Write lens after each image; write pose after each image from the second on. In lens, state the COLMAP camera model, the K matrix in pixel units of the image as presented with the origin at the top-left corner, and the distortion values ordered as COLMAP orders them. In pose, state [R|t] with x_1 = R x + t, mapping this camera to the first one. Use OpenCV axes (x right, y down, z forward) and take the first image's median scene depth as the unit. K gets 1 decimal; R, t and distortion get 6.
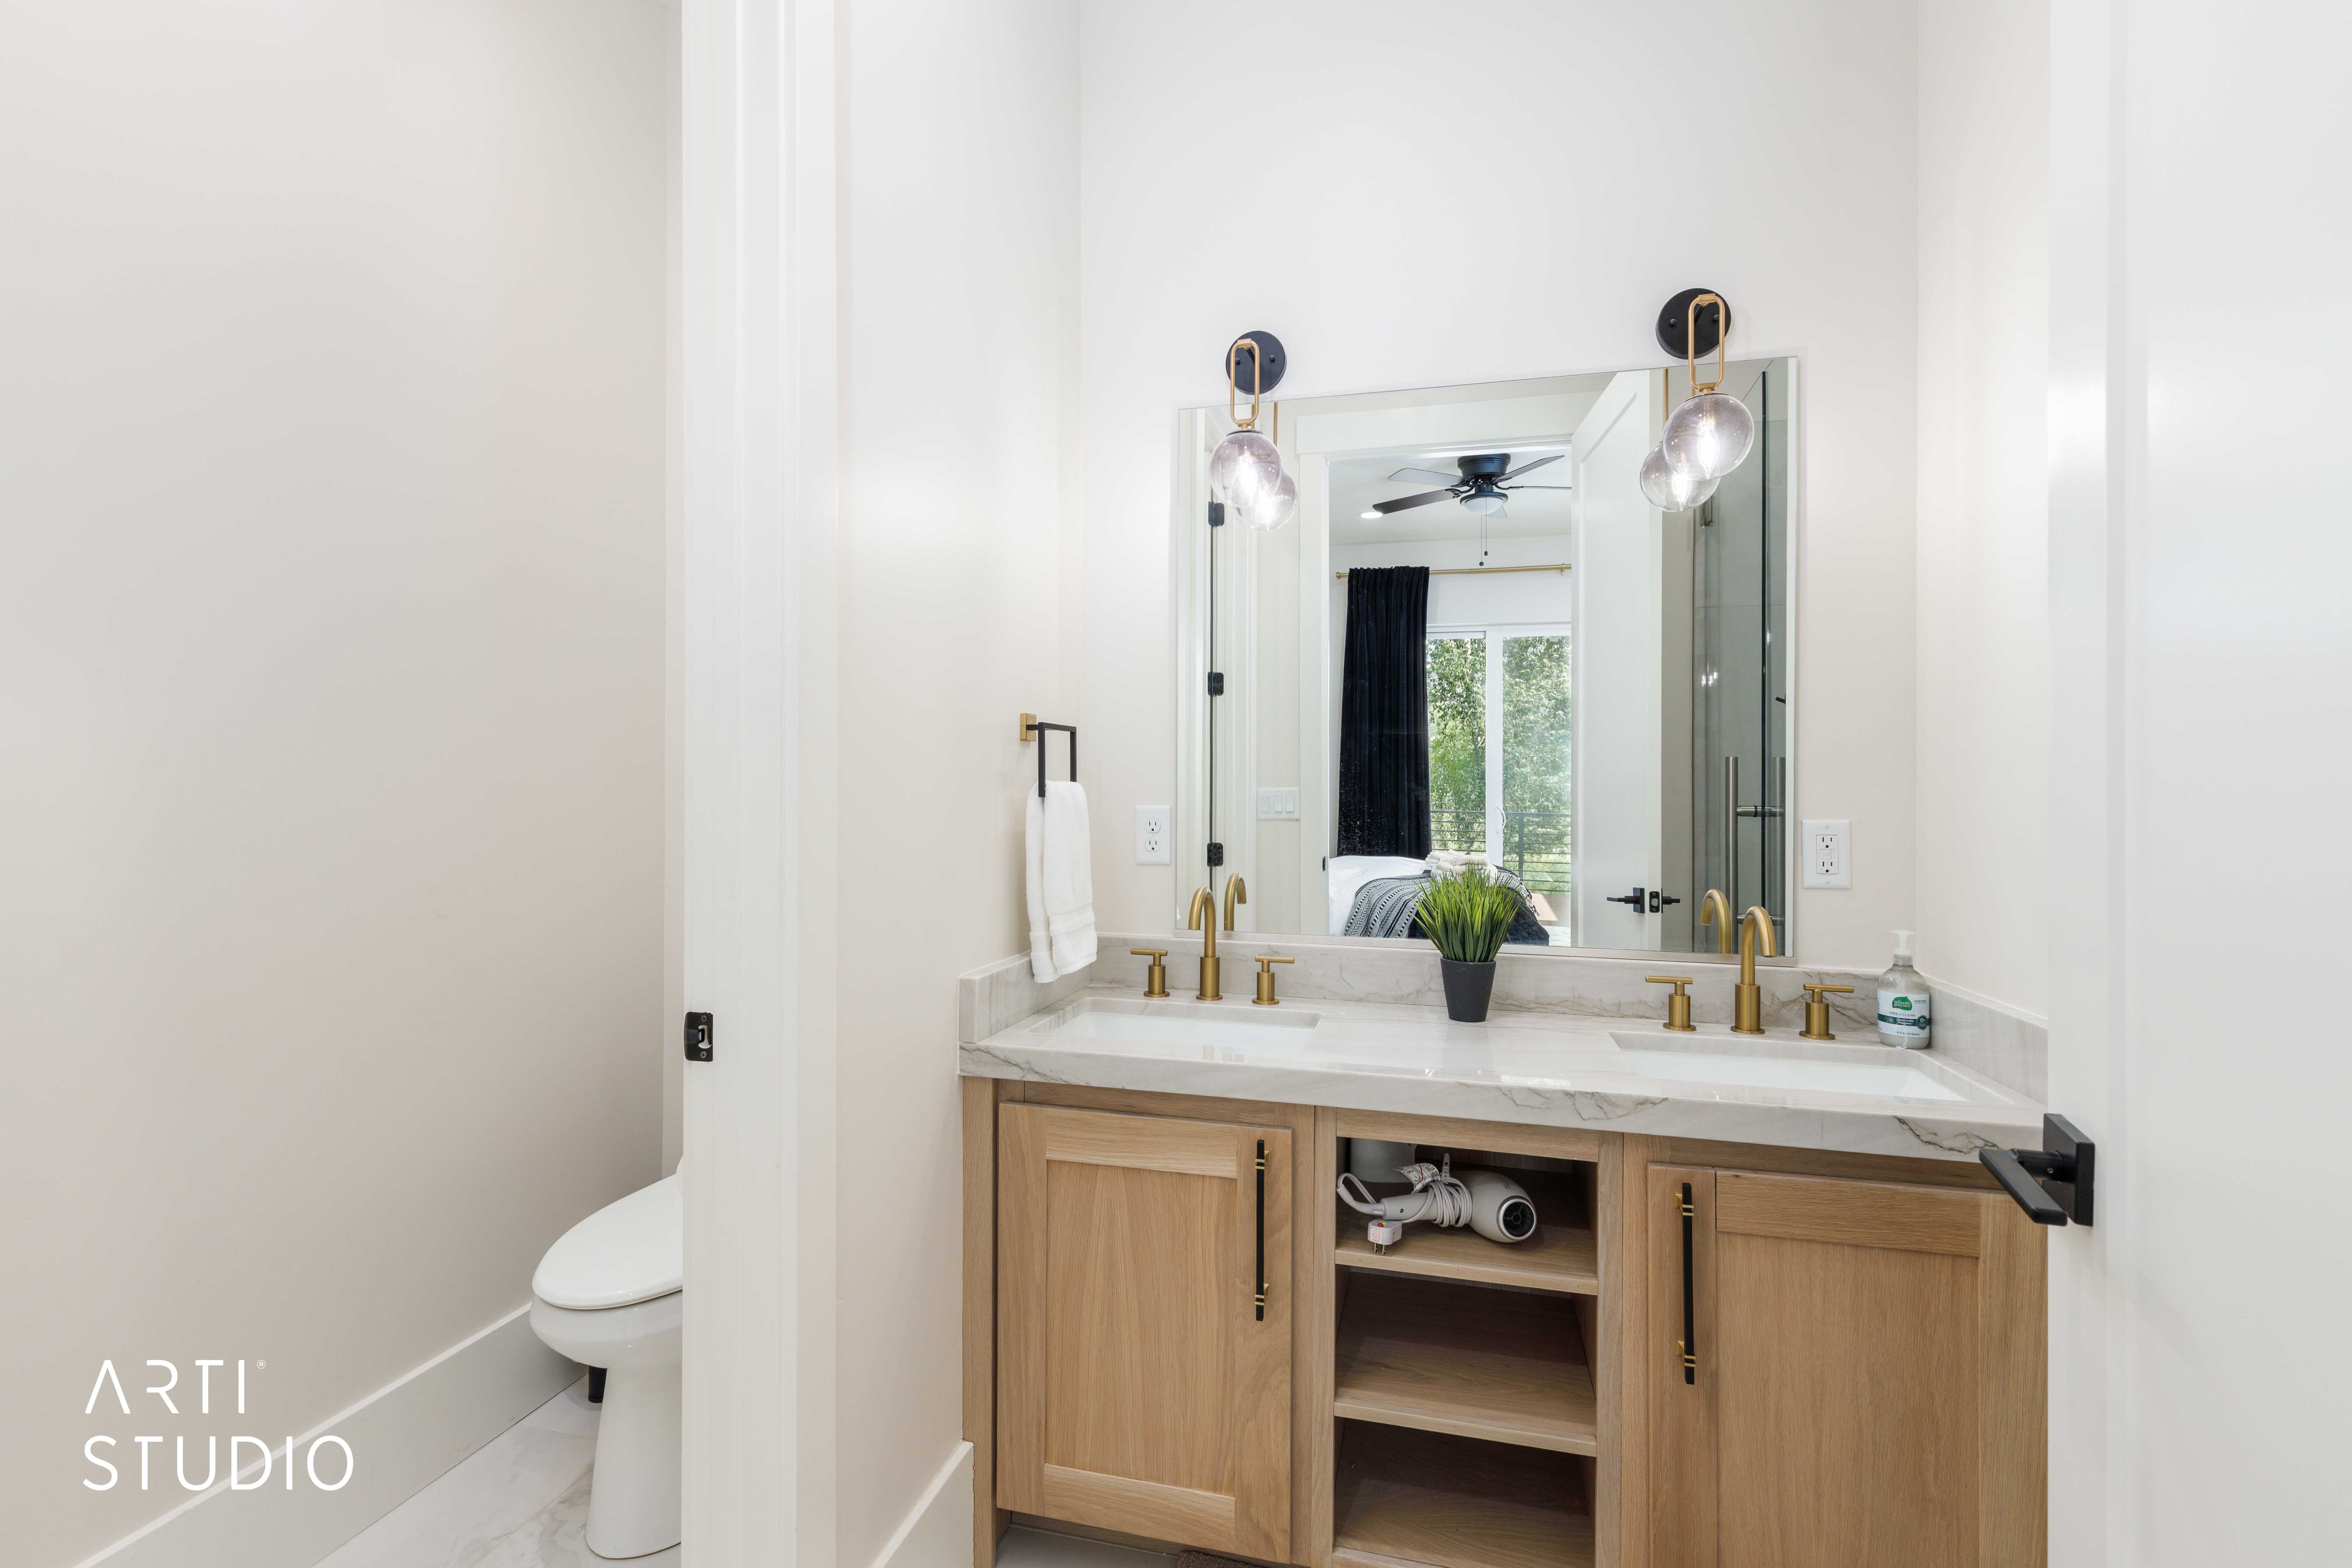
lens RADIAL K [[1070.4, 0, 1171.1], [0, 1070.4, 791.3], [0, 0, 1]] dist [0.000671, 0.000179]
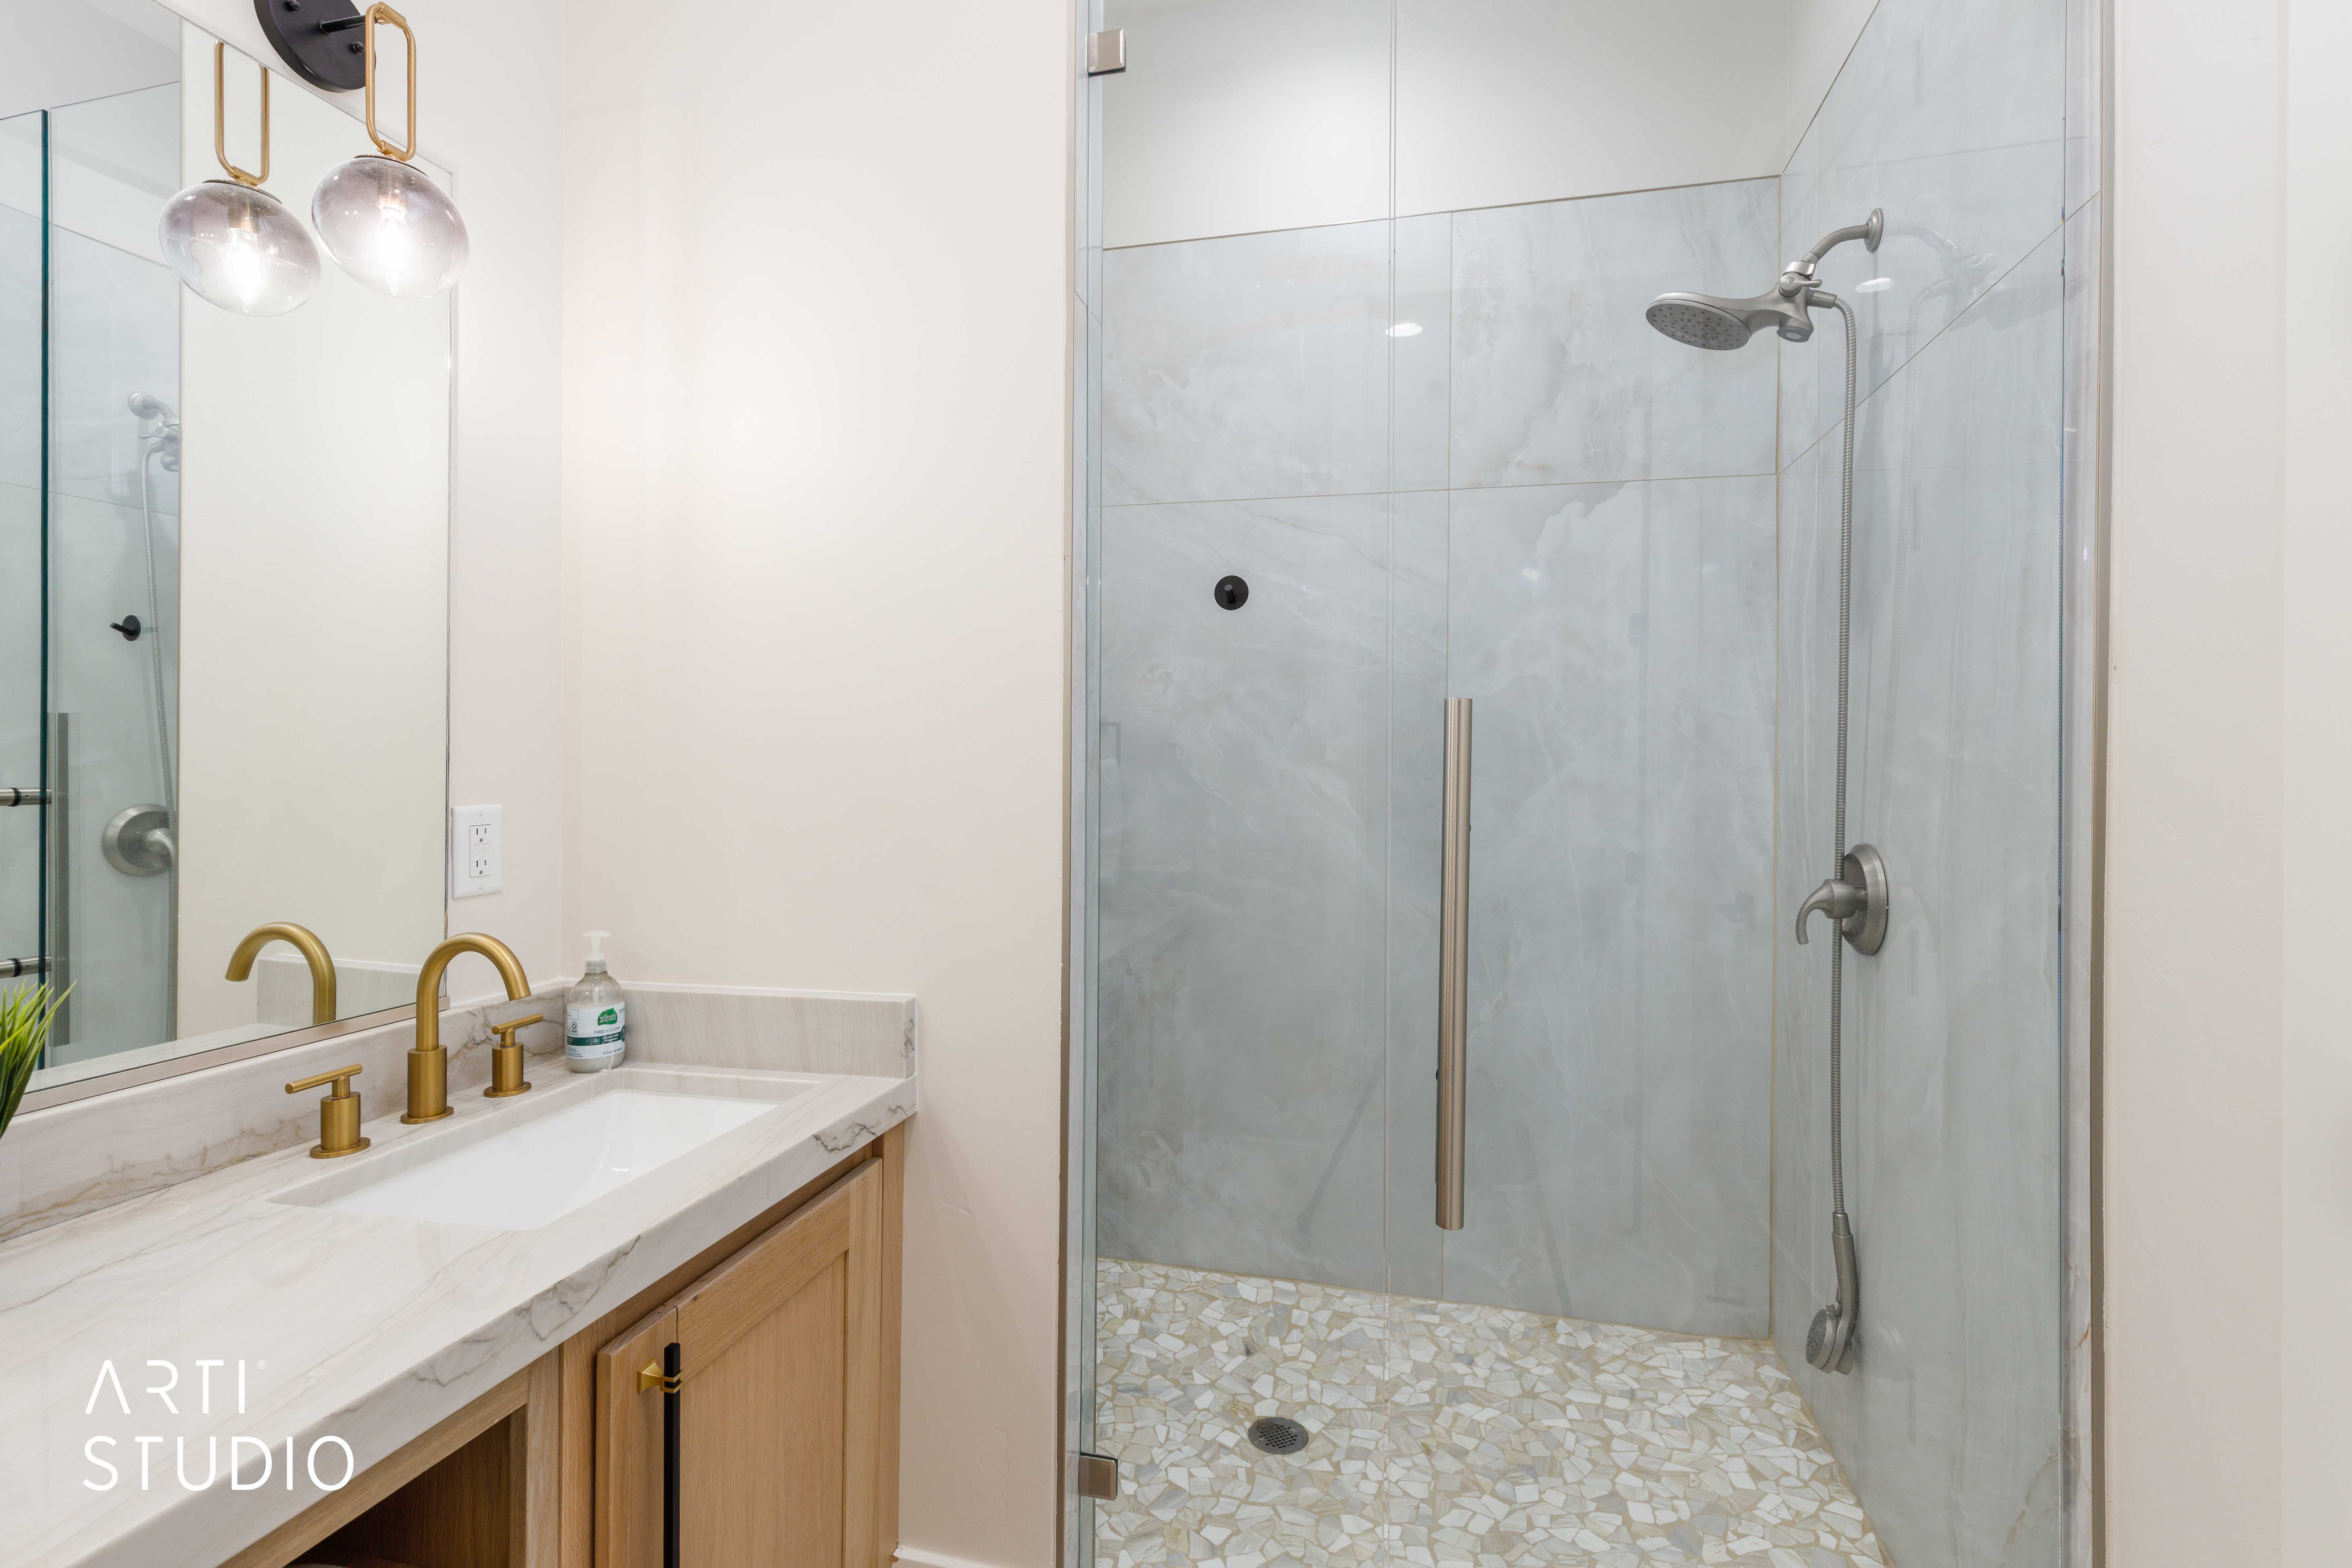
lens RADIAL K [[1067.7, 0, 1170.5], [0, 1067.7, 771.7], [0, 0, 1]] dist [0.003354, 0.000537]
pose [[-0.000522, -0.015463, 0.999880, -0.158349], [0.006761, 0.999858, 0.015466, -0.005767], [-0.999977, 0.006768, -0.000417, 0.556089]]
